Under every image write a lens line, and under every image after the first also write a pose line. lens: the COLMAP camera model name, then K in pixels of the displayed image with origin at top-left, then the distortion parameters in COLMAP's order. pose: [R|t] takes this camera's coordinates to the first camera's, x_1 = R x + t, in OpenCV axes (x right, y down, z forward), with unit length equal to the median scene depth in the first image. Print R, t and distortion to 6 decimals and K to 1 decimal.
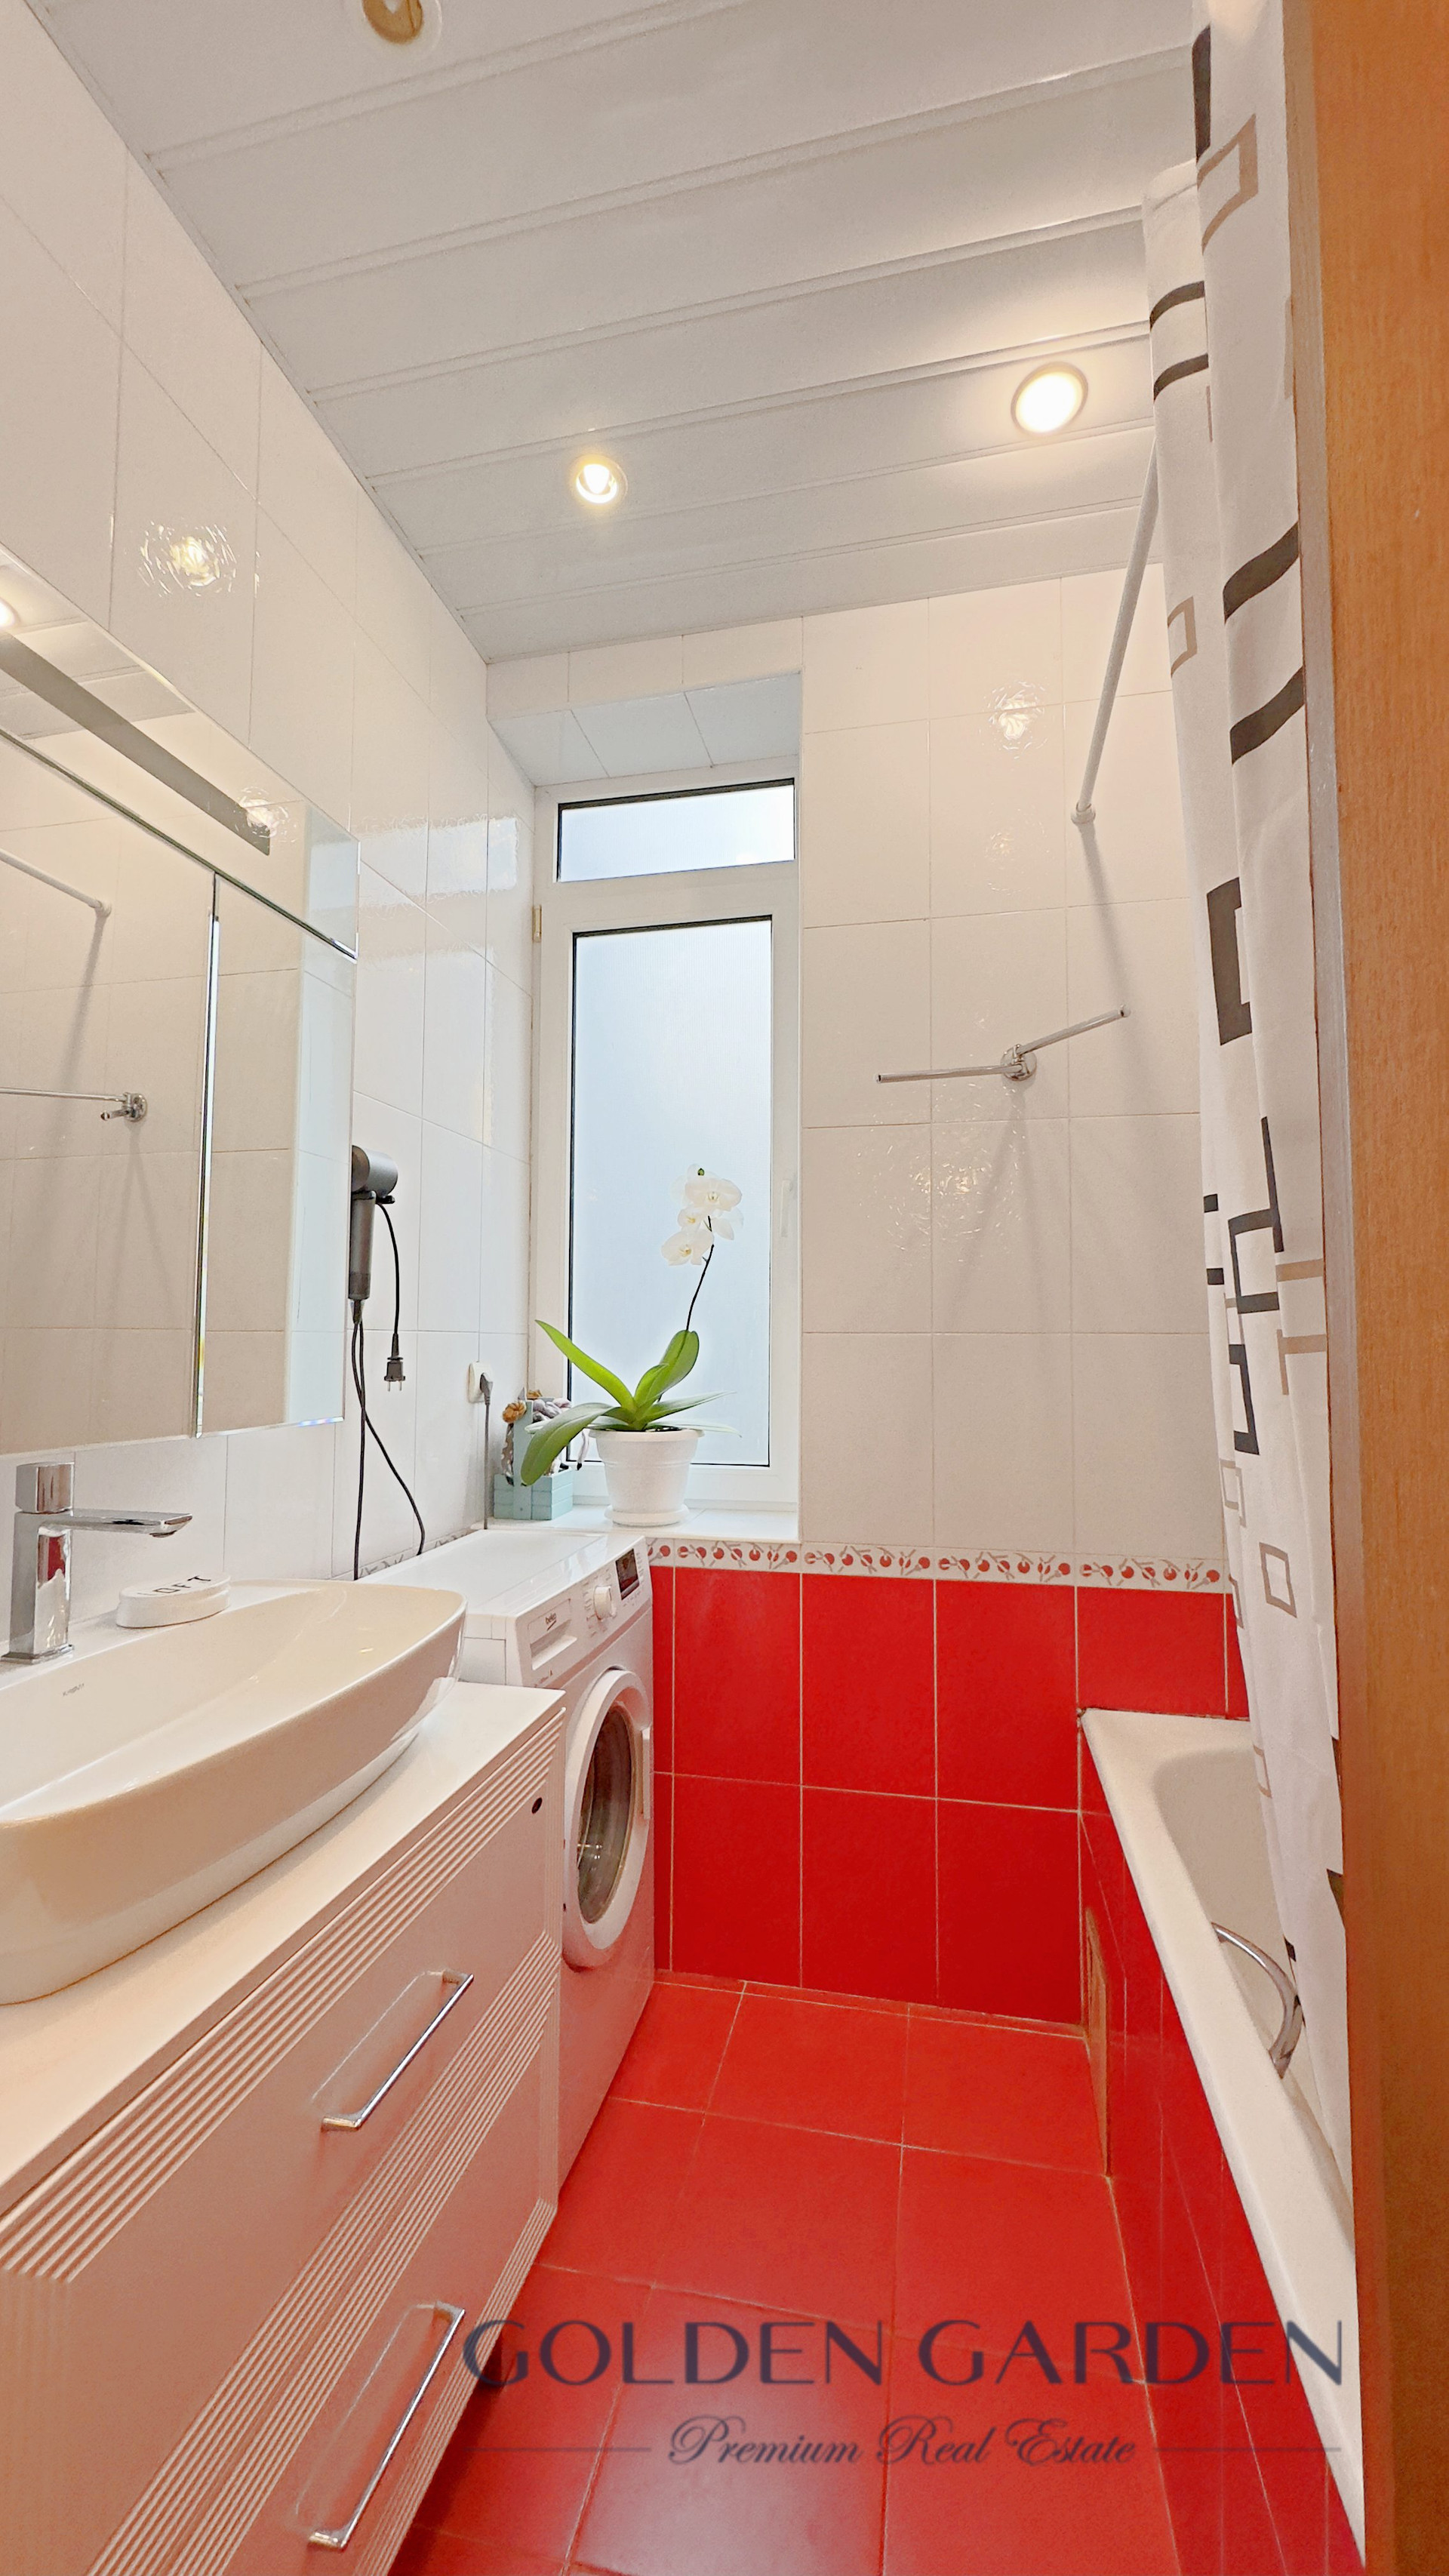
lens RADIAL K [[1046.6, 0, 723.8], [0, 1046.6, 1282.8], [0, 0, 1]] dist [0.002267, -0.000443]
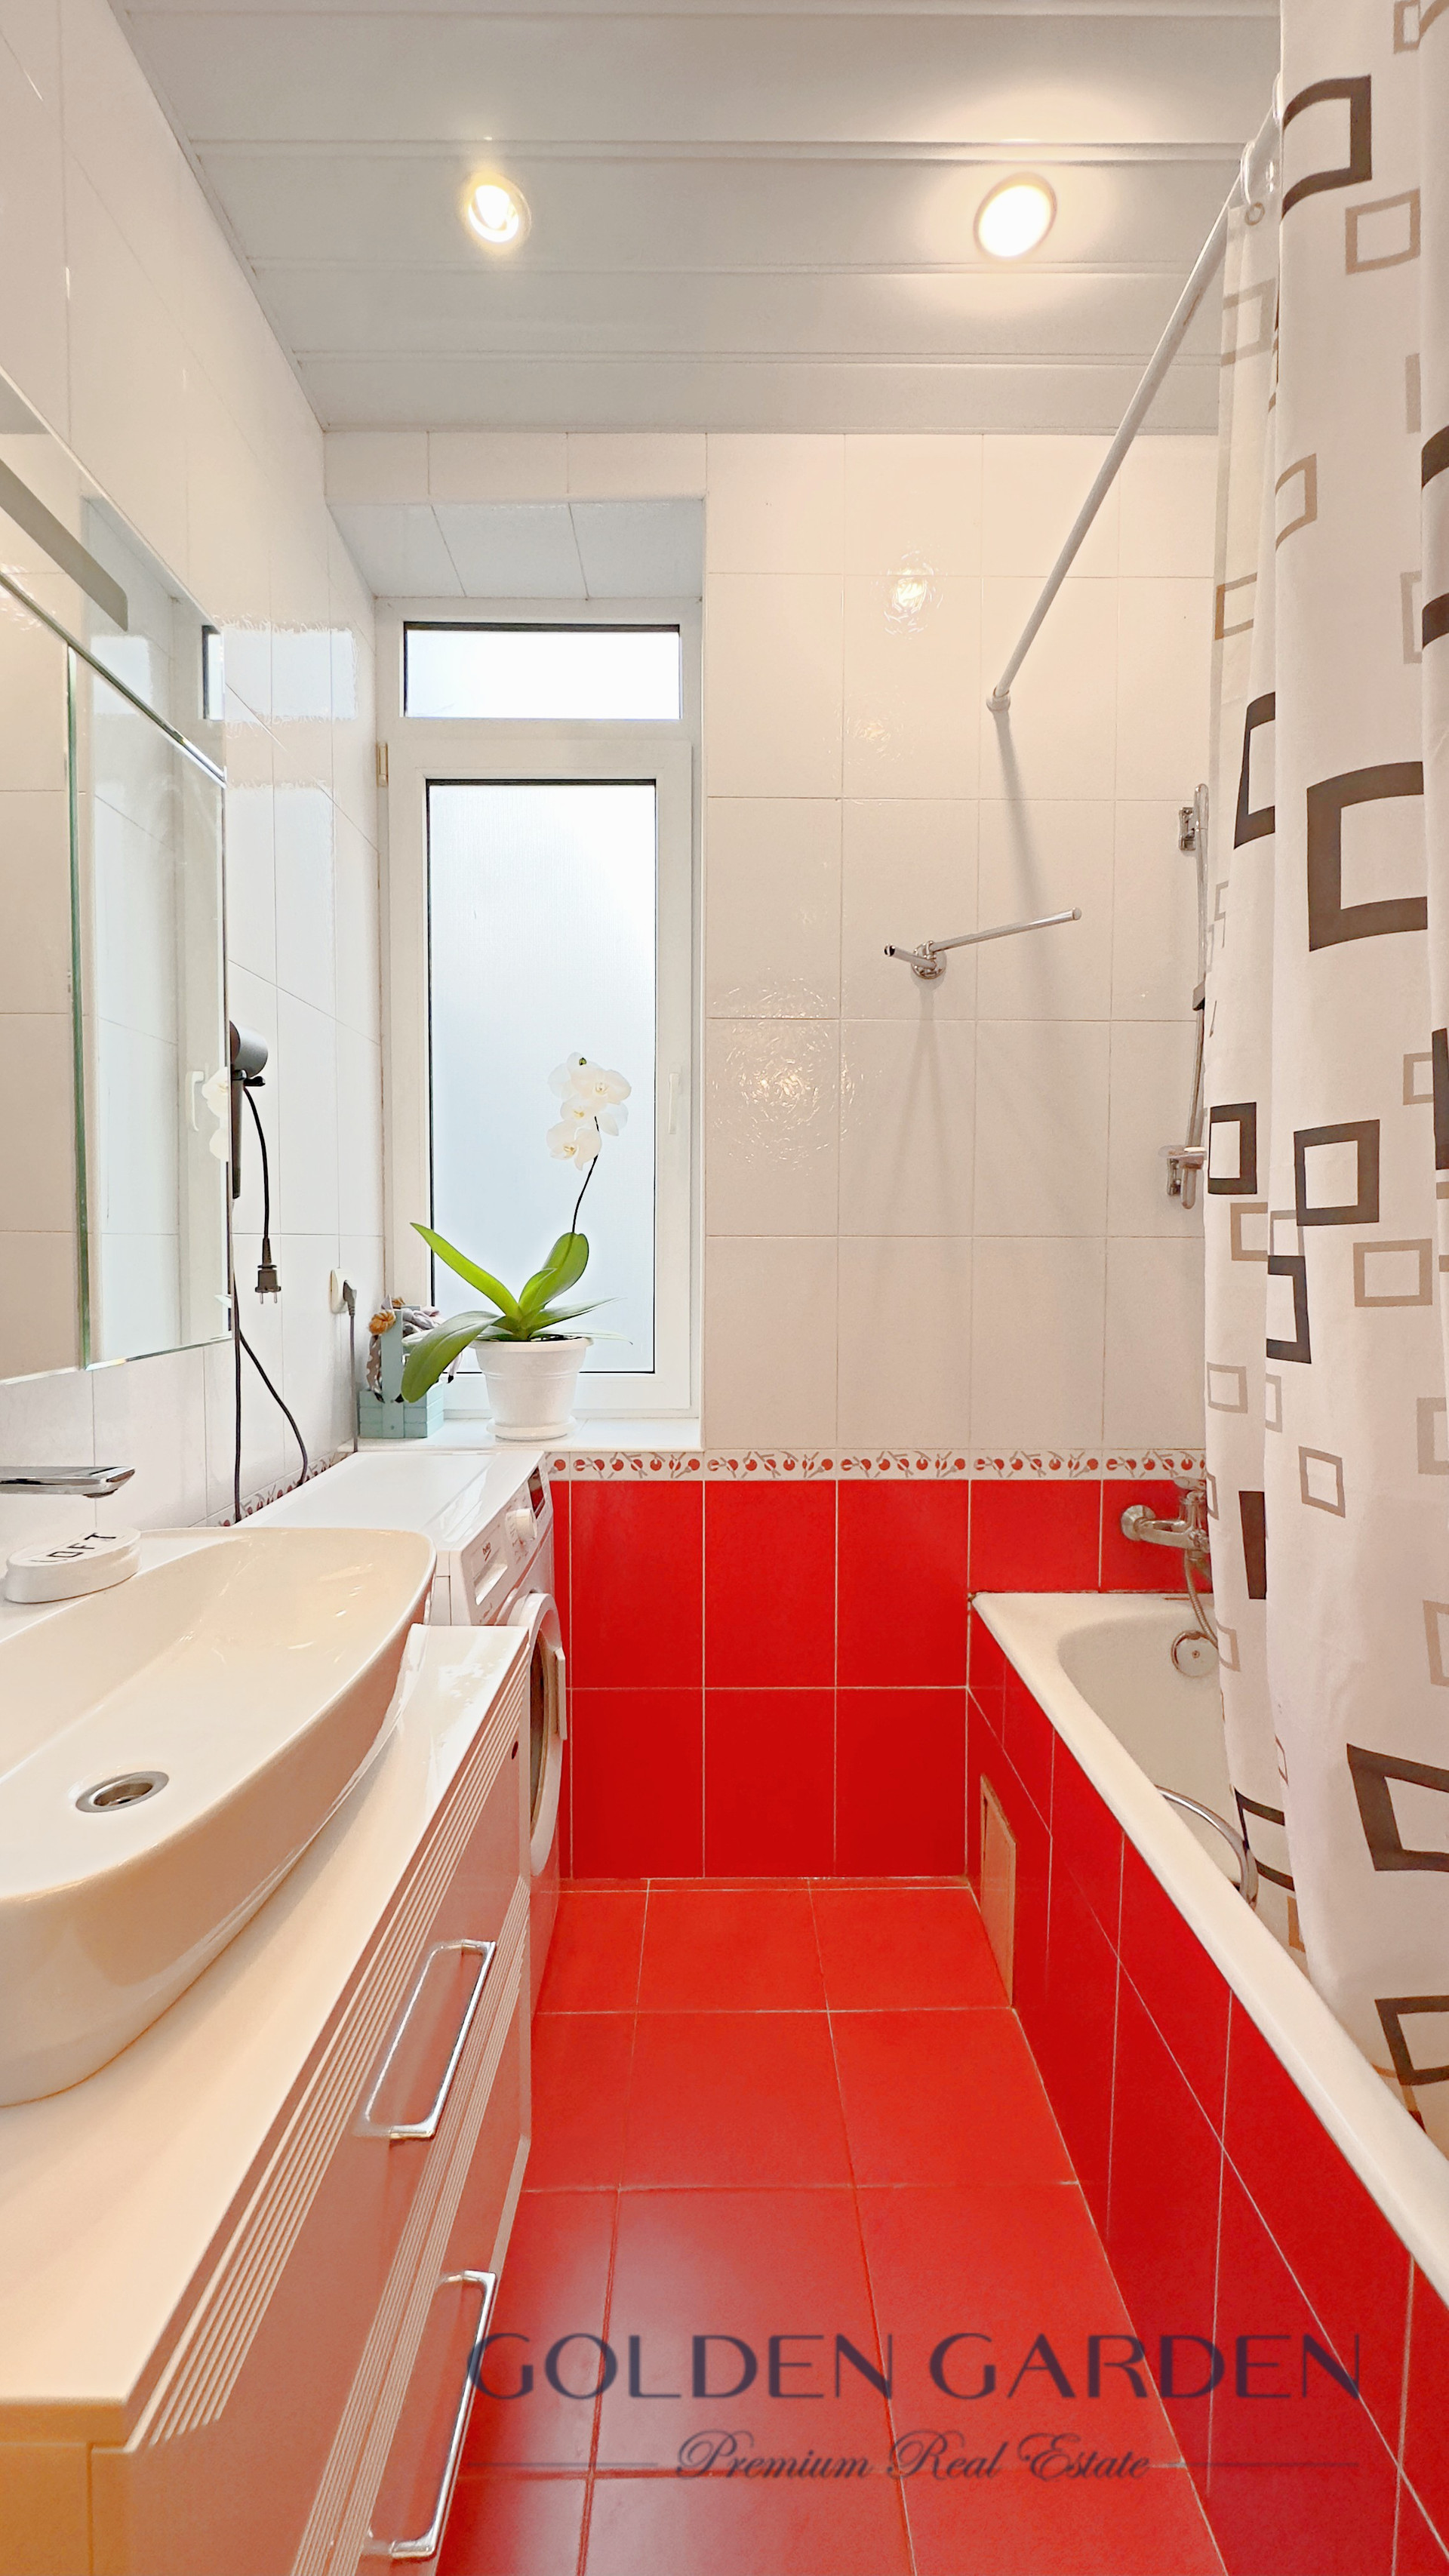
lens RADIAL K [[1046.6, 0, 728.1], [0, 1046.6, 1285.7], [0, 0, 1]] dist [0.002267, -0.000443]
pose [[0.974806, -0.011090, 0.222779, -0.125966], [-0.011700, 0.994846, 0.100720, -0.004027], [-0.222748, -0.100789, 0.969652, 0.063651]]
